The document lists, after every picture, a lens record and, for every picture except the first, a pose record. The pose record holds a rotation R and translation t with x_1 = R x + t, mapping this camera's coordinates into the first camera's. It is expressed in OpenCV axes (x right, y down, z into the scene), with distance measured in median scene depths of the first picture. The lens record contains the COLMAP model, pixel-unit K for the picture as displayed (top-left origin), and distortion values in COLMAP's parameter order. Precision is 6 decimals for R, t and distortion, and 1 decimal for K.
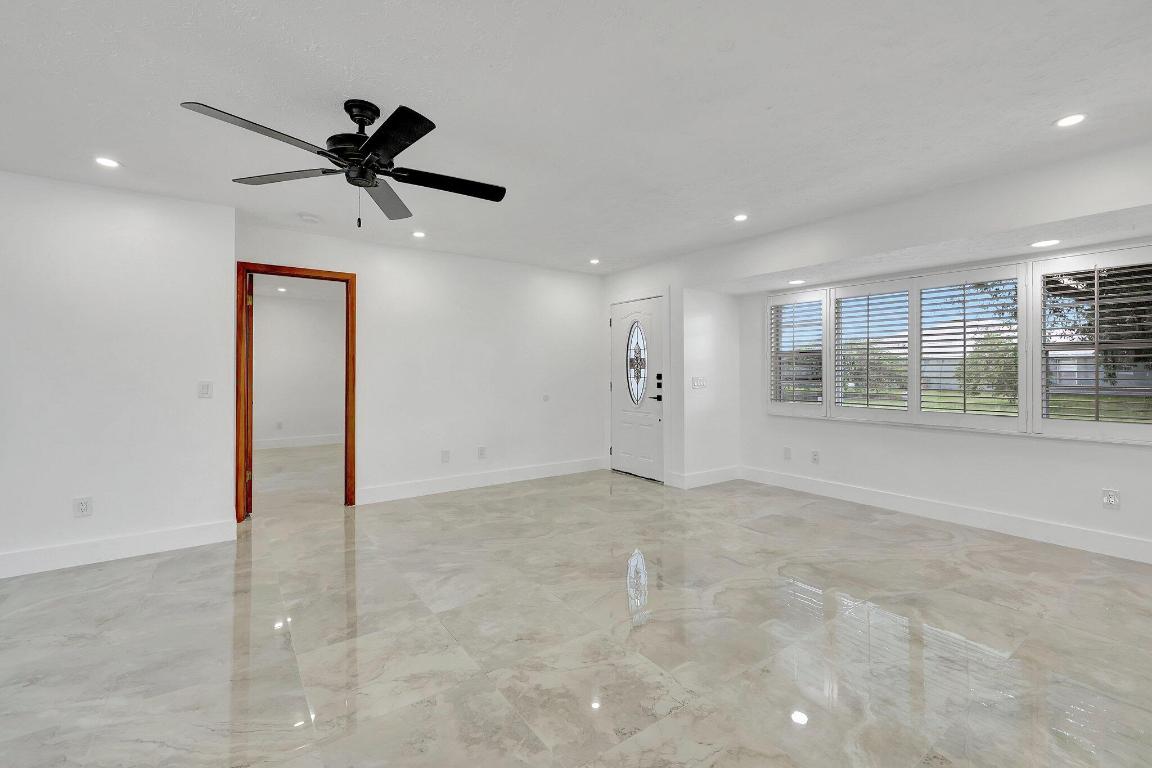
lens RADIAL K [[485.7, 0, 577.7], [0, 485.7, 368.4], [0, 0, 1]] dist [-0.000940, -0.000134]
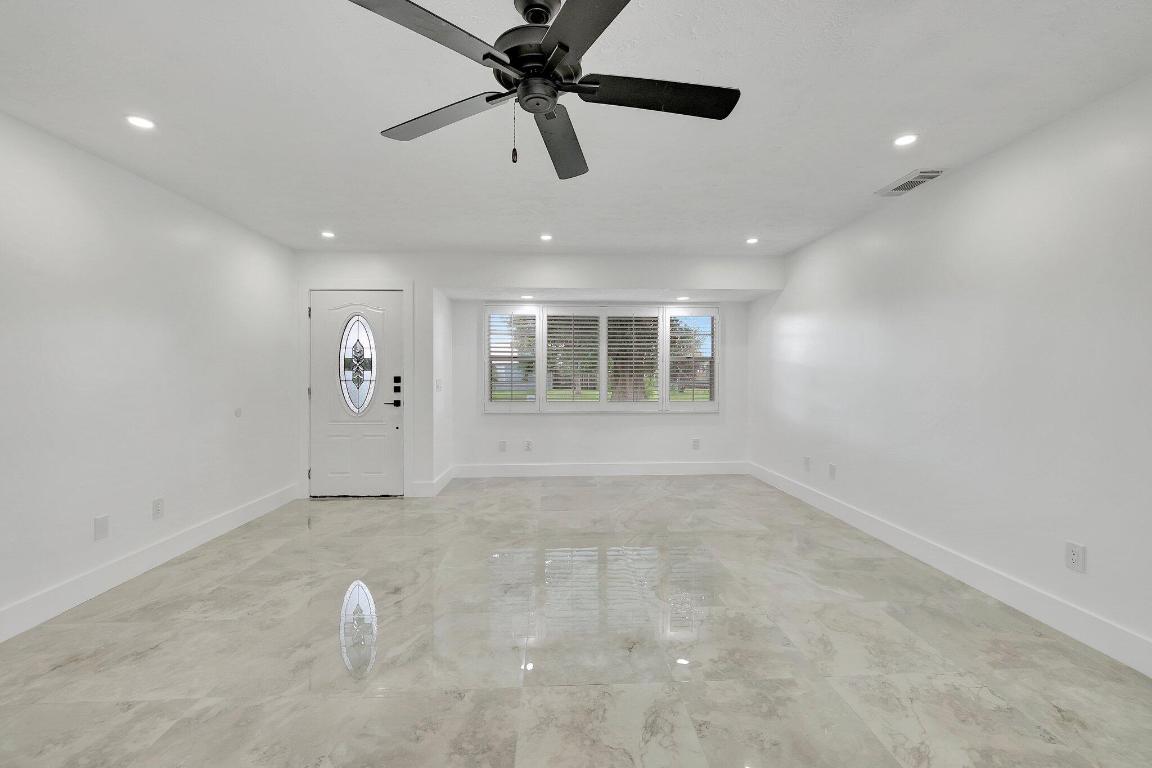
lens RADIAL K [[485.7, 0, 577.7], [0, 485.7, 368.4], [0, 0, 1]] dist [-0.000940, -0.000134]
pose [[0.545705, 0.009387, 0.837925, -0.422224], [-0.004019, 0.999955, -0.008585, 0.002775], [-0.837967, 0.001317, 0.545719, 0.236845]]
